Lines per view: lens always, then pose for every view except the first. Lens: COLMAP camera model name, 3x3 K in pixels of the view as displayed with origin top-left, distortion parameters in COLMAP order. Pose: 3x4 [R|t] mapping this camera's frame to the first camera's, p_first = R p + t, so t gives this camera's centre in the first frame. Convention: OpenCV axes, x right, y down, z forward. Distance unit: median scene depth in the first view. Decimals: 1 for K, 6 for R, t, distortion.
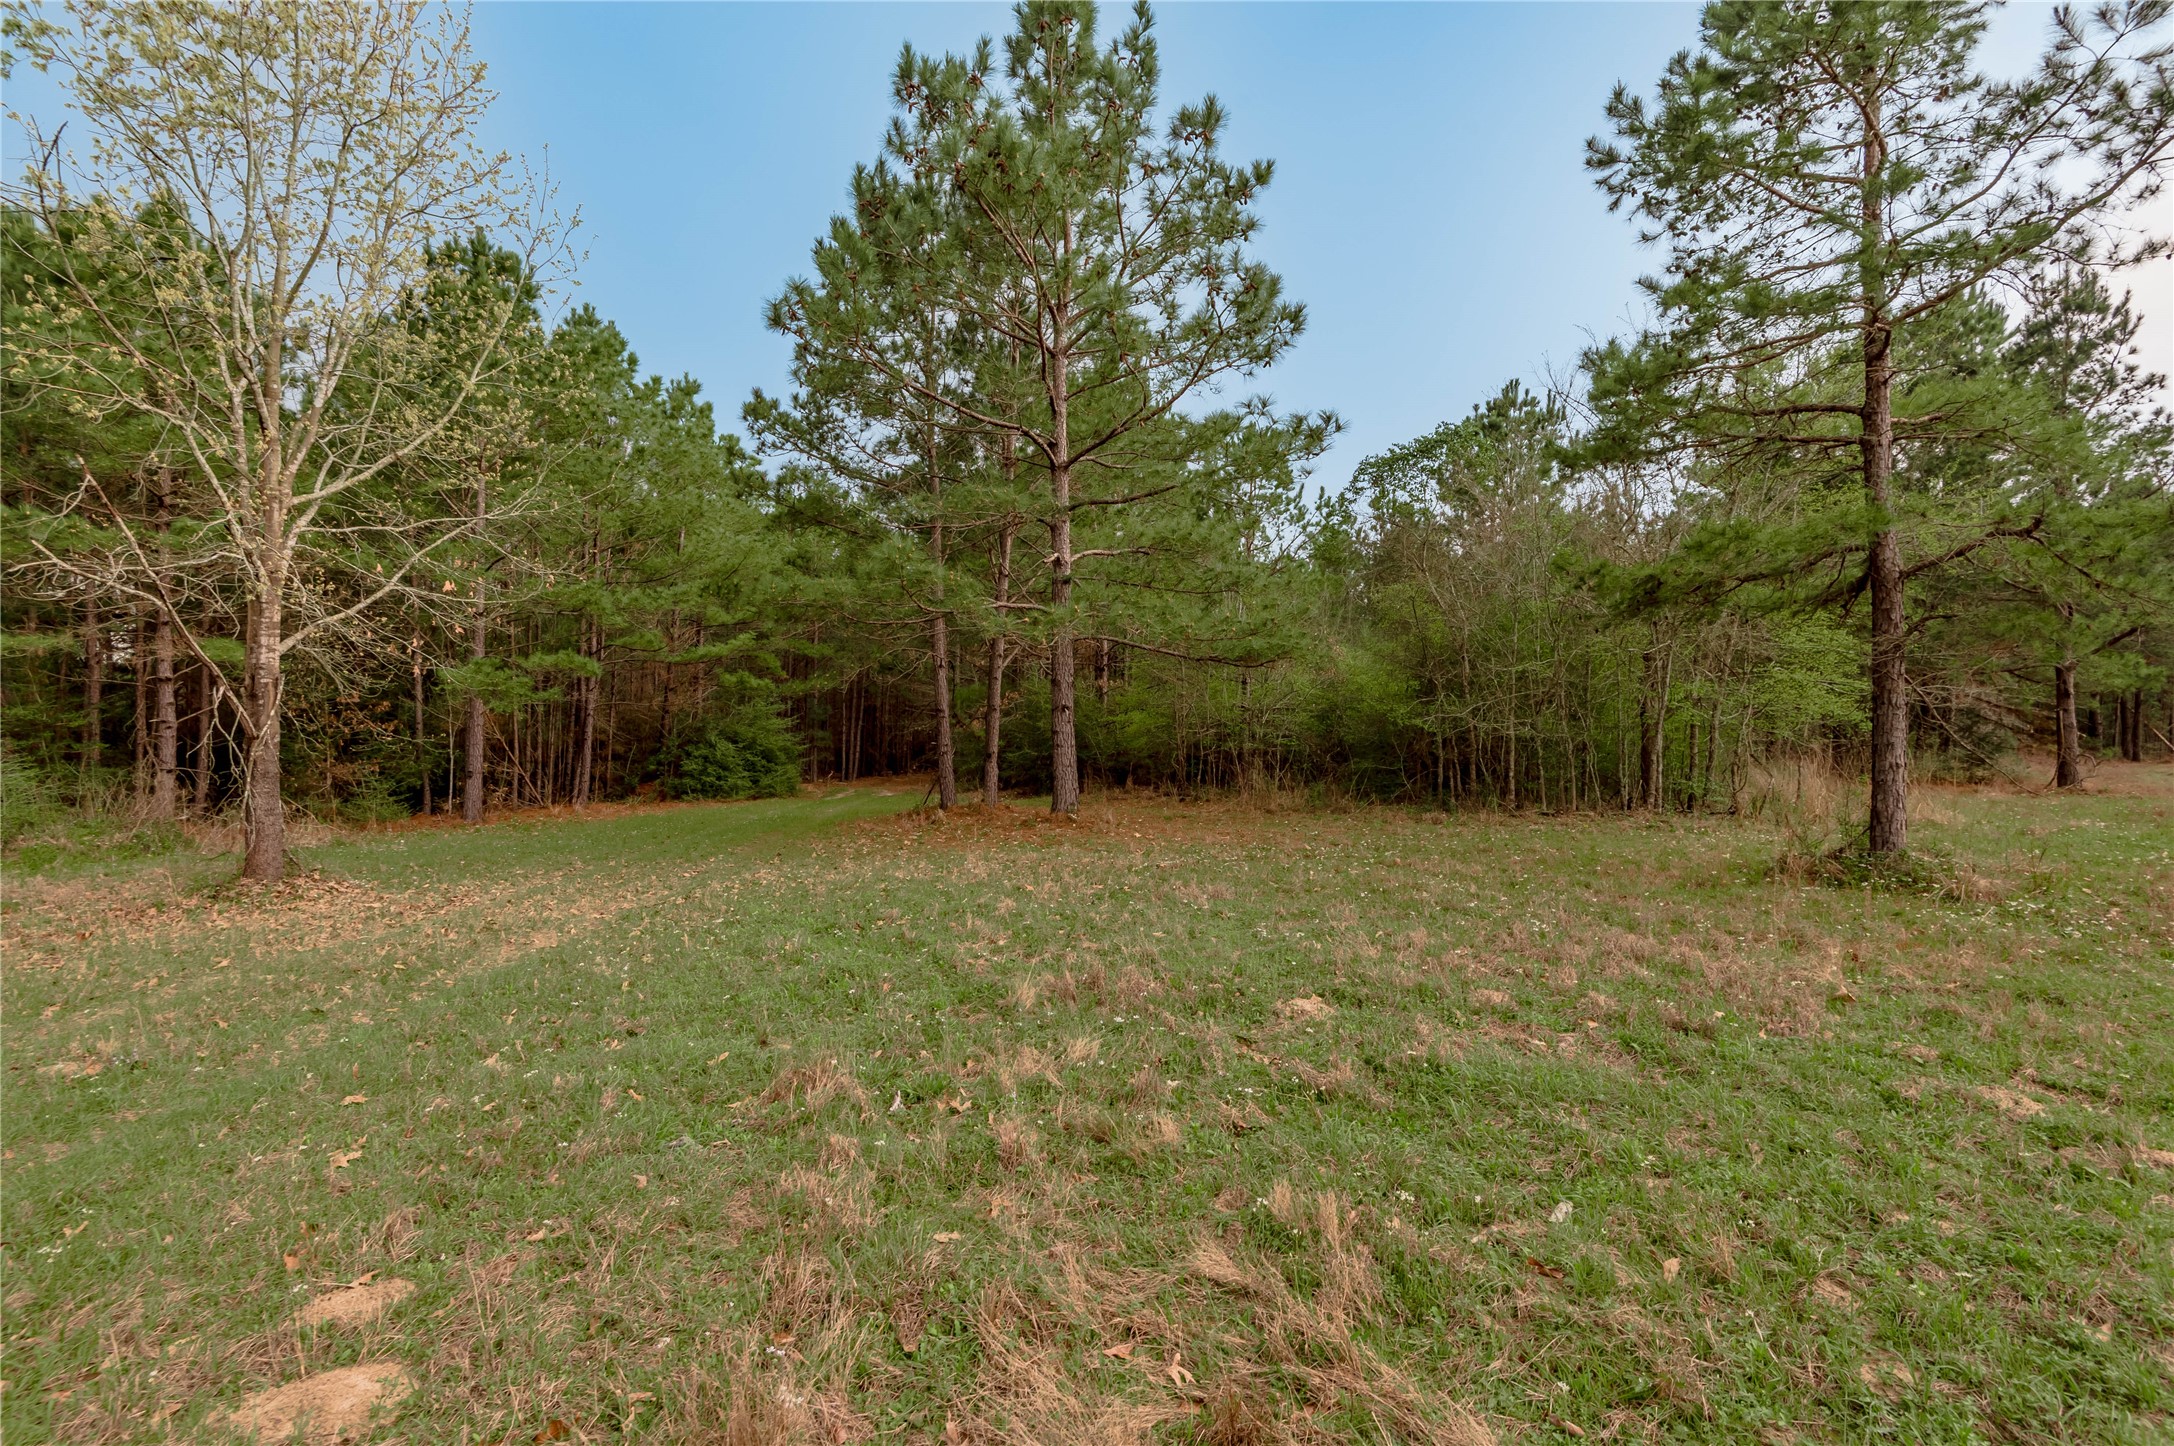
lens RADIAL K [[984.9, 0, 1093.9], [0, 984.9, 720.8], [0, 0, 1]] dist [-0.004600, -0.002368]
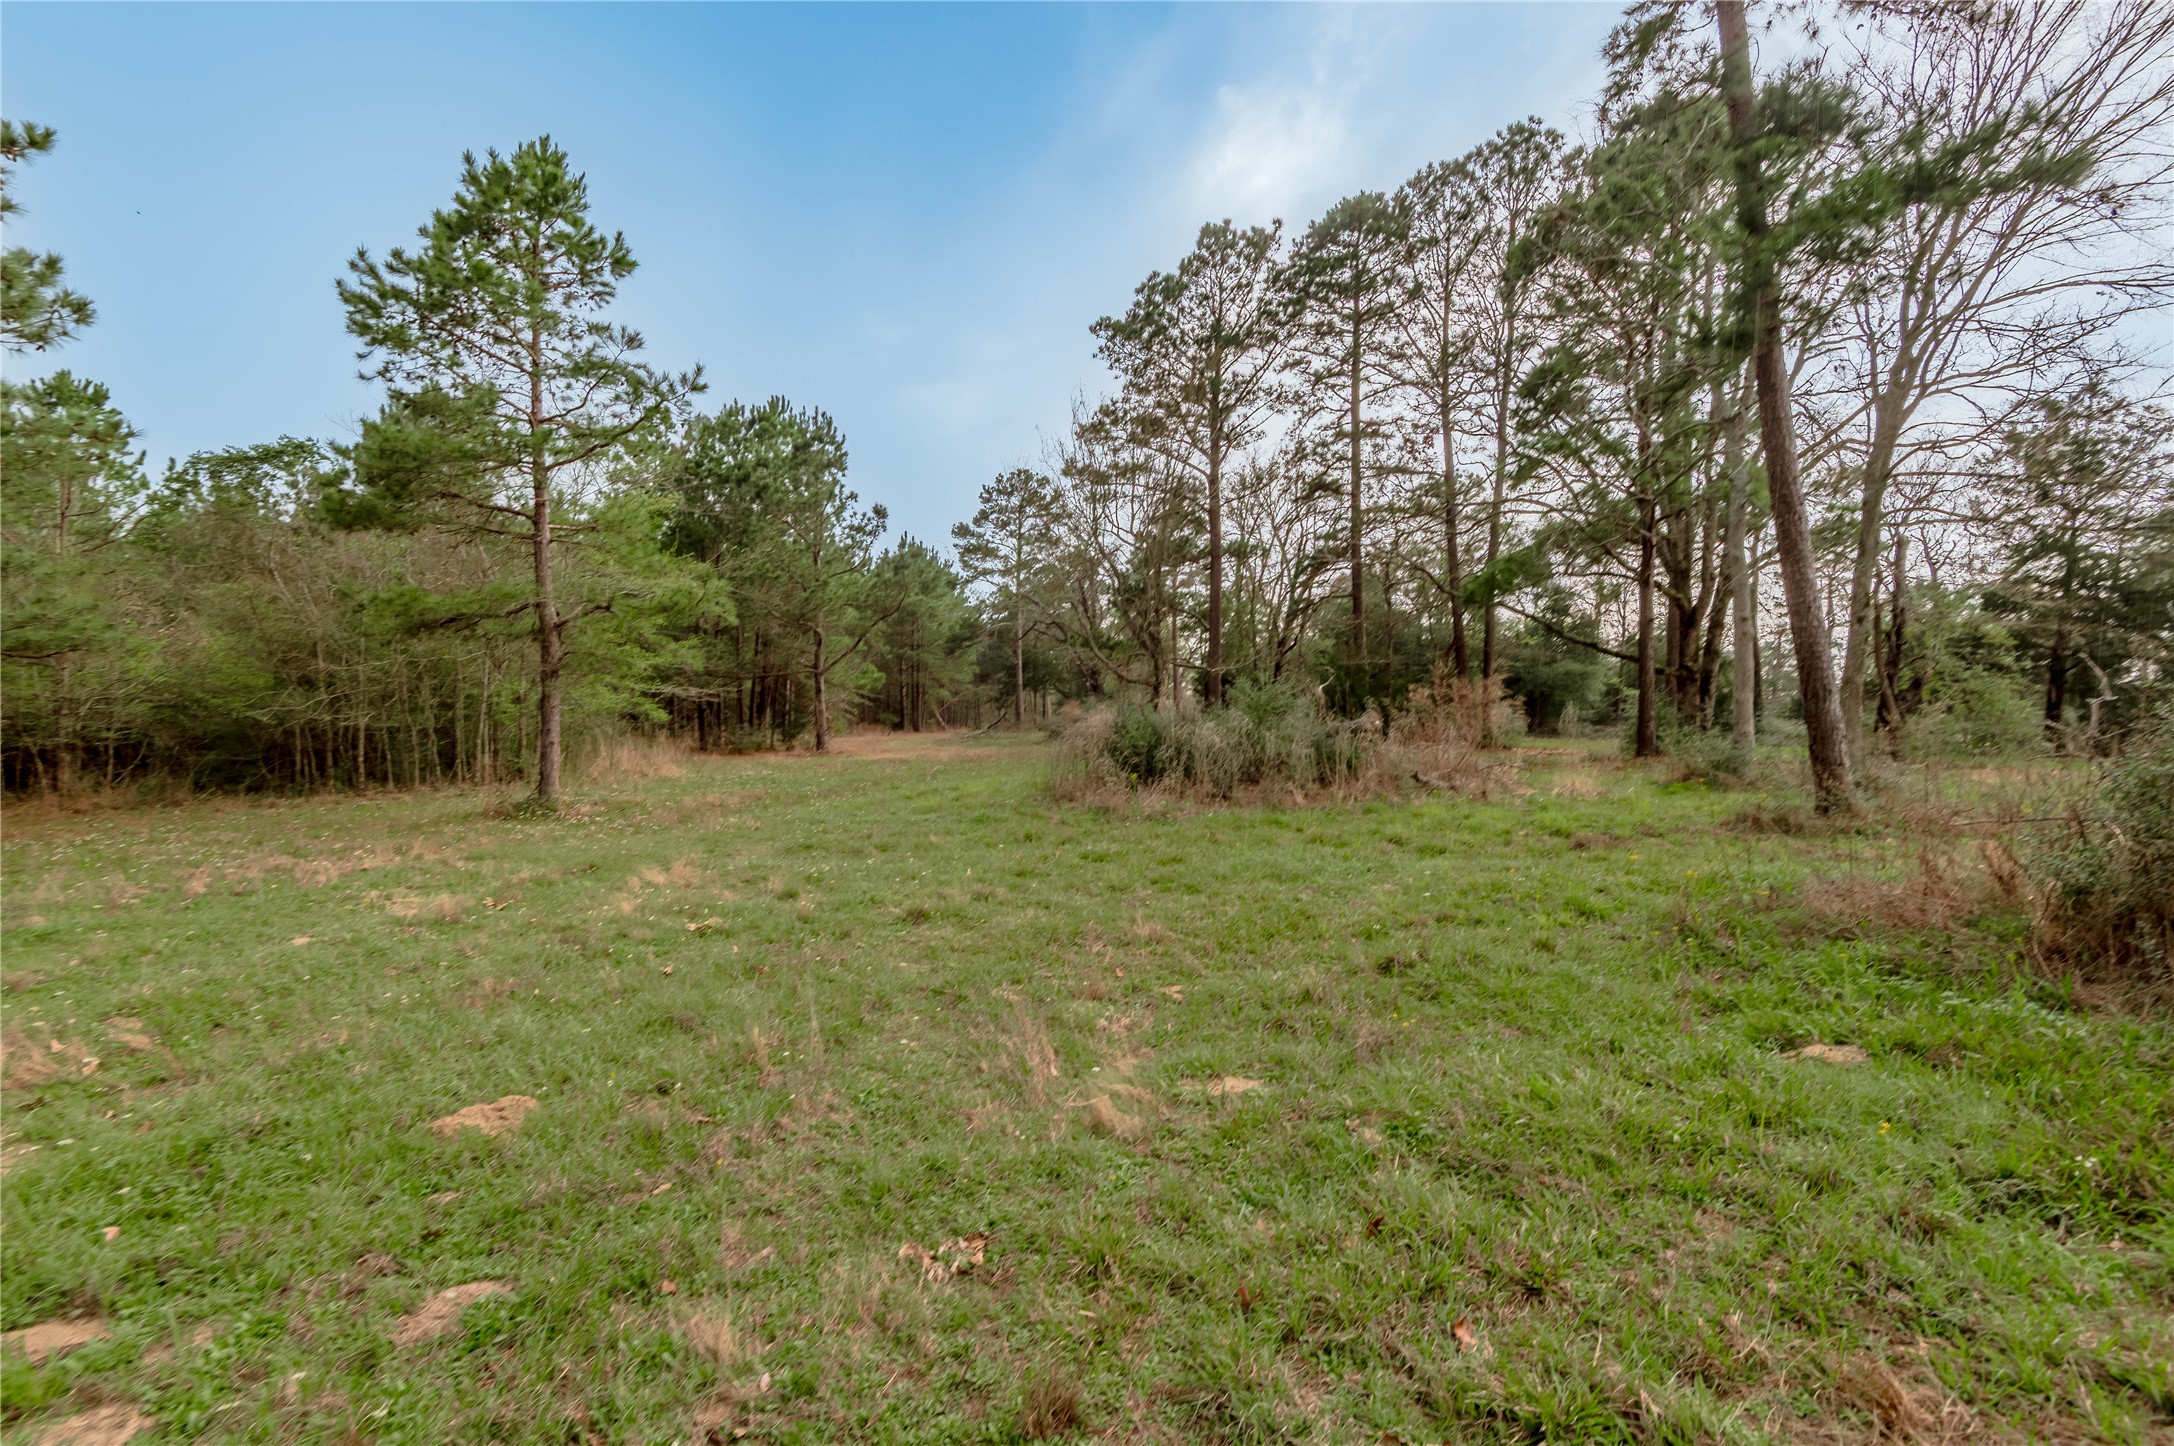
lens RADIAL K [[984.9, 0, 1075.2], [0, 984.9, 720.1], [0, 0, 1]] dist [-0.004600, -0.002368]
pose [[0.620883, -0.014625, 0.783767, 0.048953], [-0.003104, 0.999772, 0.021115, -0.019380], [-0.783897, -0.015542, 0.620696, -0.377305]]
